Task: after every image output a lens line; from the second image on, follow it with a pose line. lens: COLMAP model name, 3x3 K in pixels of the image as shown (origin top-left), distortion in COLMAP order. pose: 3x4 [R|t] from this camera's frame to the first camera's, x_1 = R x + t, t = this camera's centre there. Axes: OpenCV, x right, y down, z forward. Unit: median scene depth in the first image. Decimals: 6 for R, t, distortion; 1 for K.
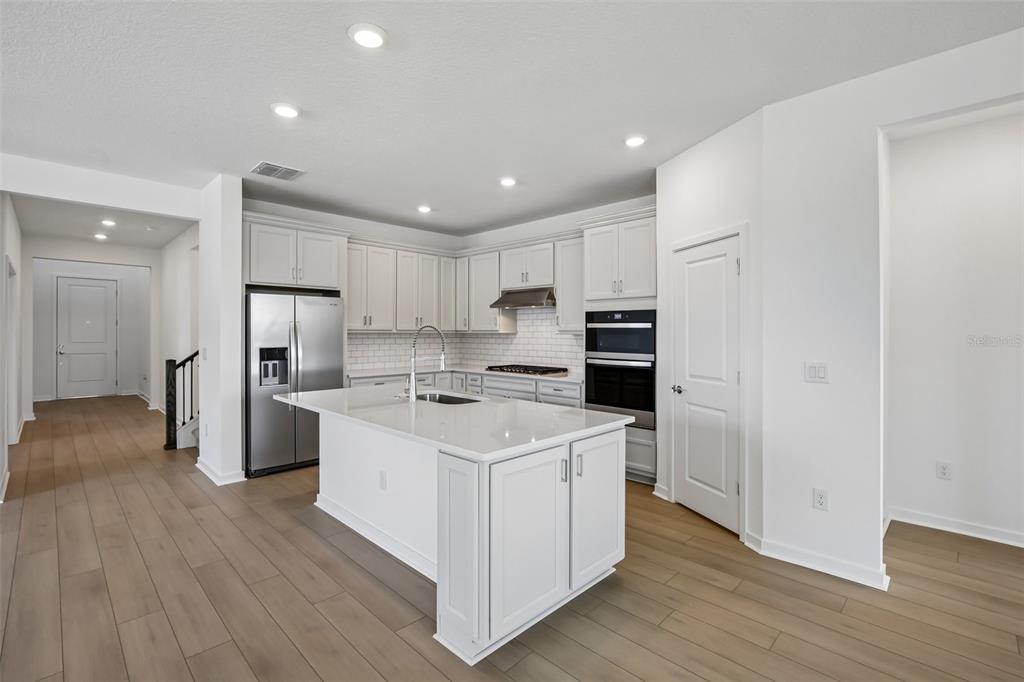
lens RADIAL K [[470.0, 0, 514.1], [0, 470.0, 334.1], [0, 0, 1]] dist [-0.011476, 0.003588]
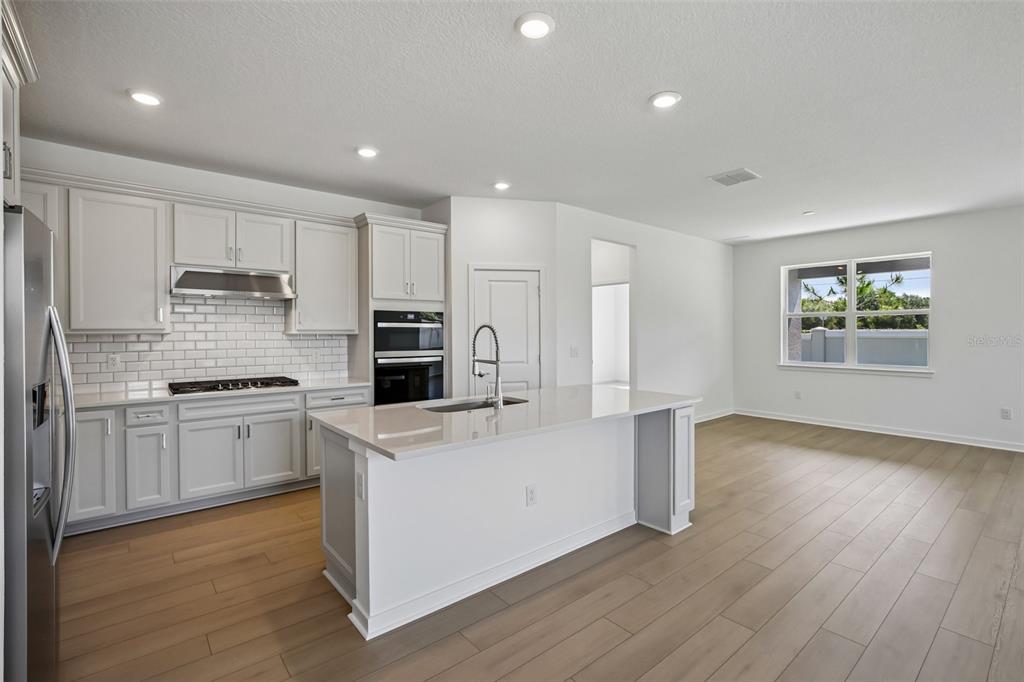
lens RADIAL K [[470.0, 0, 517.4], [0, 470.0, 339.7], [0, 0, 1]] dist [-0.011476, 0.003588]
pose [[0.088205, -0.020572, 0.995890, -0.785380], [0.005669, 0.999781, 0.020150, -0.005298], [-0.996086, 0.003869, 0.088302, 0.628686]]
